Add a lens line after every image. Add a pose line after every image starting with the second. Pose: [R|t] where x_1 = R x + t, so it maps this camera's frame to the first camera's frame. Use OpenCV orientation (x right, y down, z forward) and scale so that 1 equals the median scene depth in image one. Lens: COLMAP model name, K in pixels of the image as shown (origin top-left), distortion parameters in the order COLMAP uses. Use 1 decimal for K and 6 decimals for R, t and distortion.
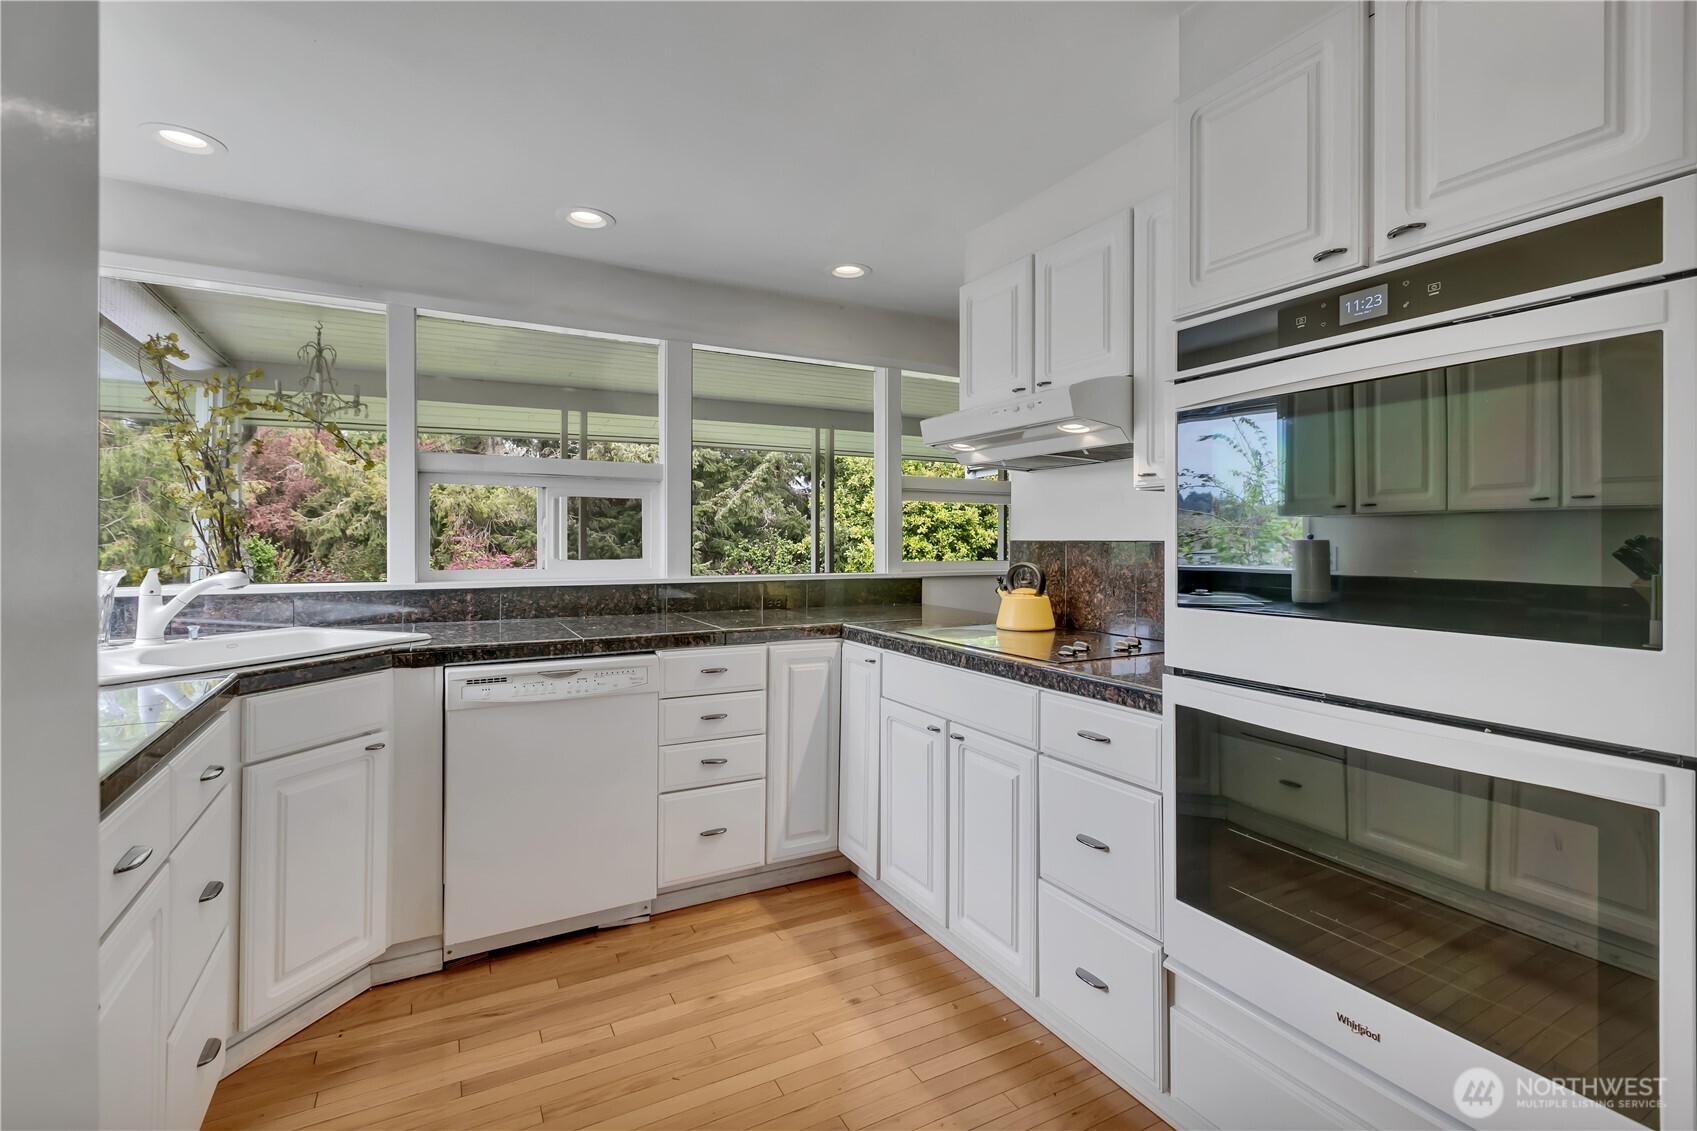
lens RADIAL K [[797.4, 0, 881.2], [0, 797.4, 549.6], [0, 0, 1]] dist [-0.022780, 0.001836]
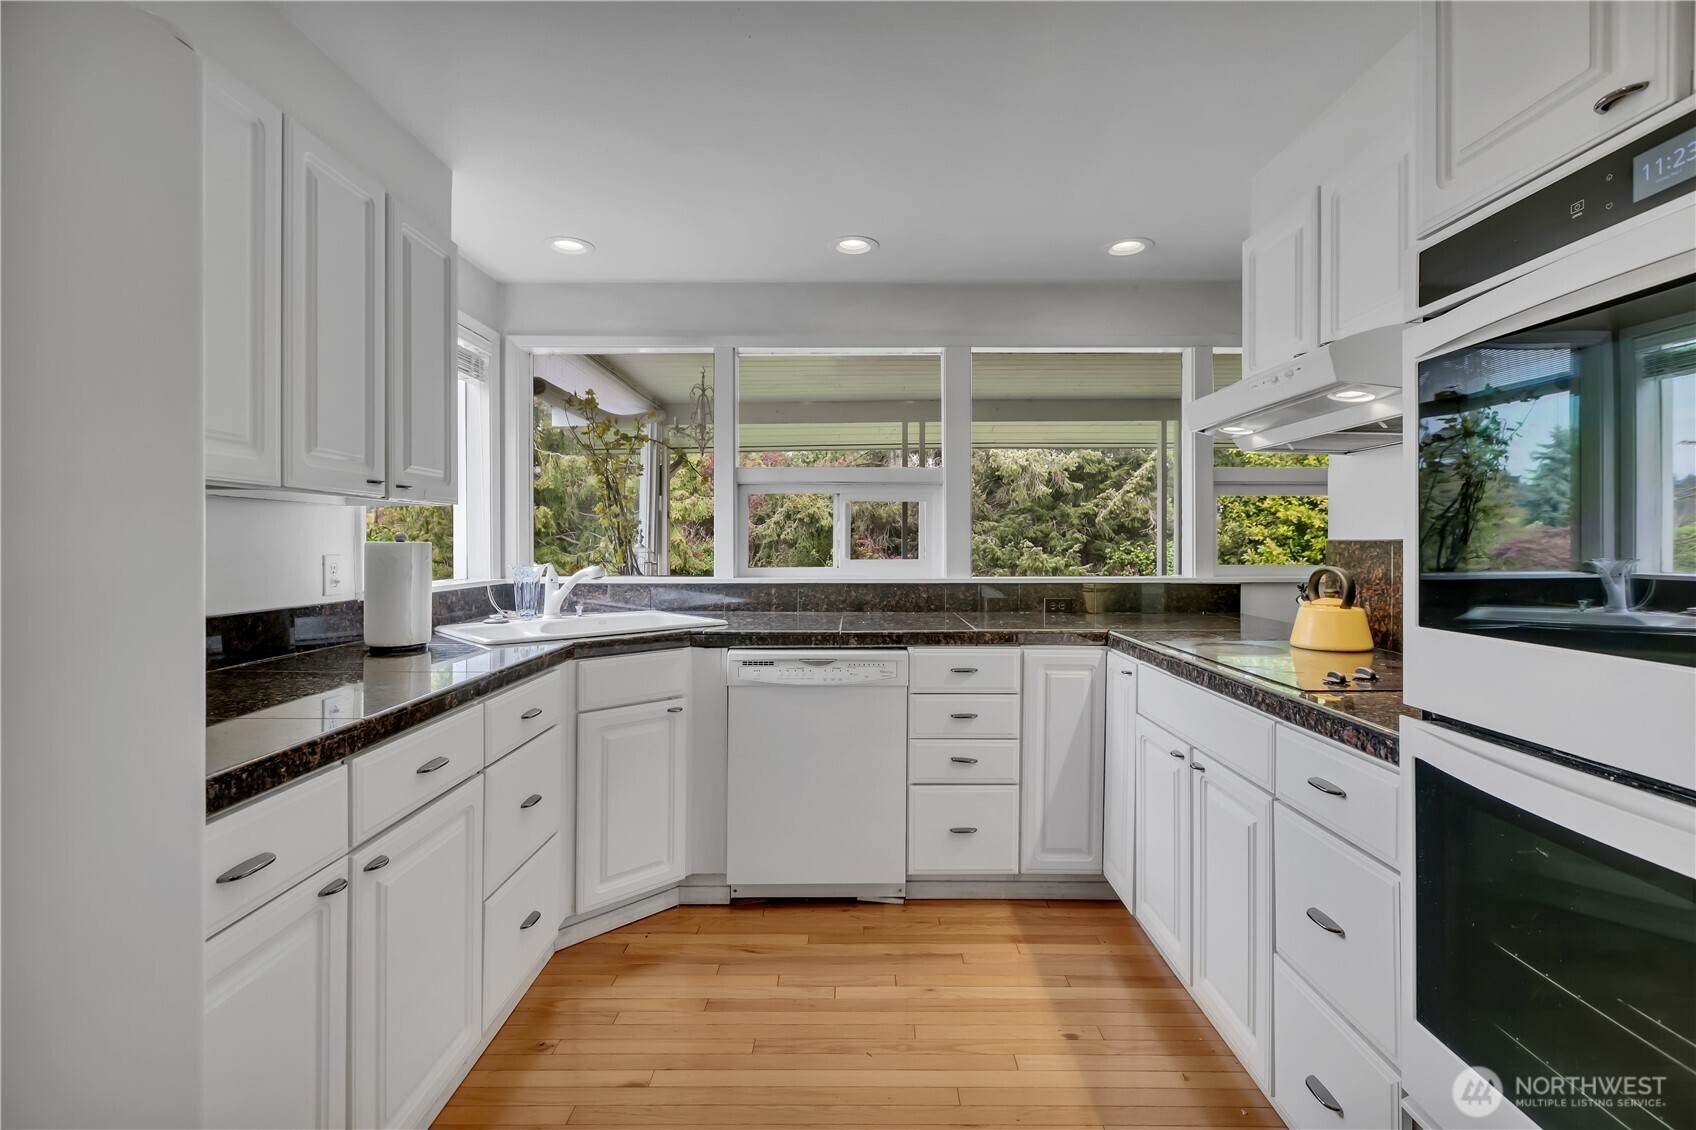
lens RADIAL K [[796.9, 0, 851.0], [0, 796.9, 553.5], [0, 0, 1]] dist [-0.022780, 0.001836]
pose [[0.857477, 0.003075, -0.514514, 0.190688], [-0.002375, 0.999995, 0.002019, 0.002724], [0.514518, -0.000509, 0.857480, 0.064453]]
